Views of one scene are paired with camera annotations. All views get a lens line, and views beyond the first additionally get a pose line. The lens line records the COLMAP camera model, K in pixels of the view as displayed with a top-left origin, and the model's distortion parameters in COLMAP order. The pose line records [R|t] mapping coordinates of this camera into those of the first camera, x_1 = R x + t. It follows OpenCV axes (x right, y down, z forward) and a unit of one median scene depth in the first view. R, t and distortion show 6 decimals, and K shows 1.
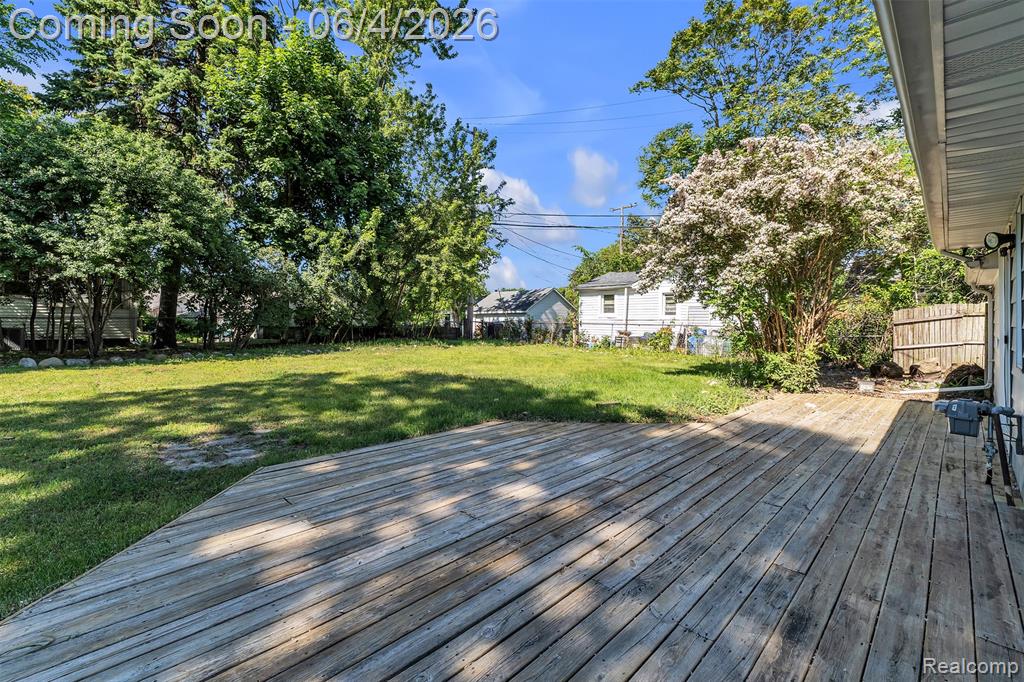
lens RADIAL K [[440.3, 0, 517.3], [0, 440.3, 331.9], [0, 0, 1]] dist [0.003815, -0.000994]
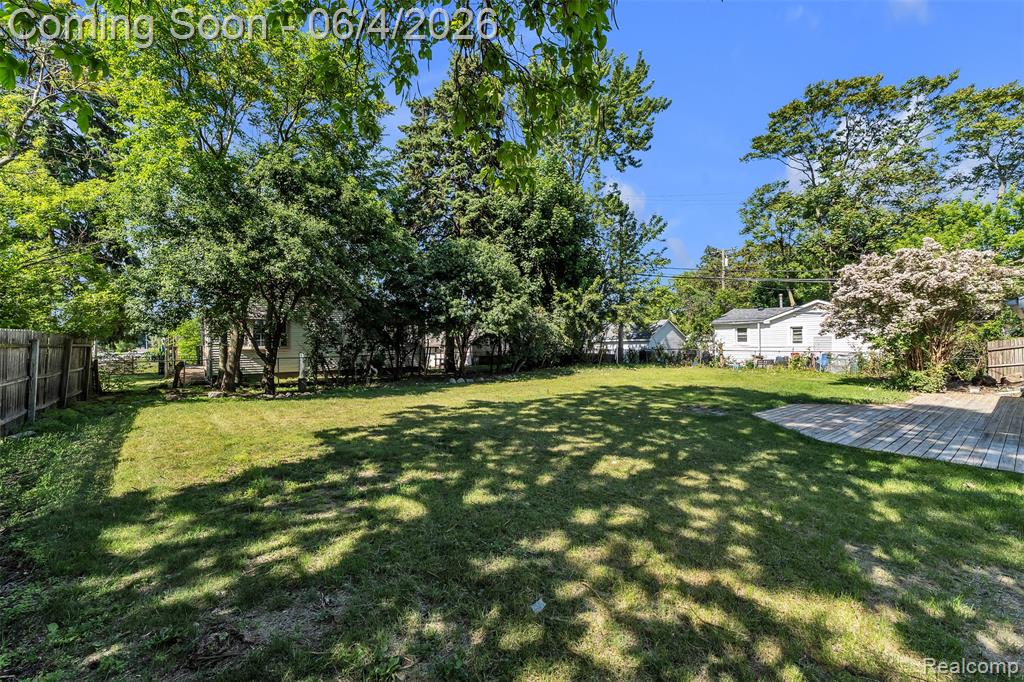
lens RADIAL K [[440.3, 0, 506.8], [0, 440.3, 351.0], [0, 0, 1]] dist [0.003815, -0.000994]
pose [[0.995154, -0.017335, -0.096785, -0.677471], [0.016874, 0.999842, -0.005577, -0.037565], [0.096866, 0.003917, 0.995290, -0.704132]]
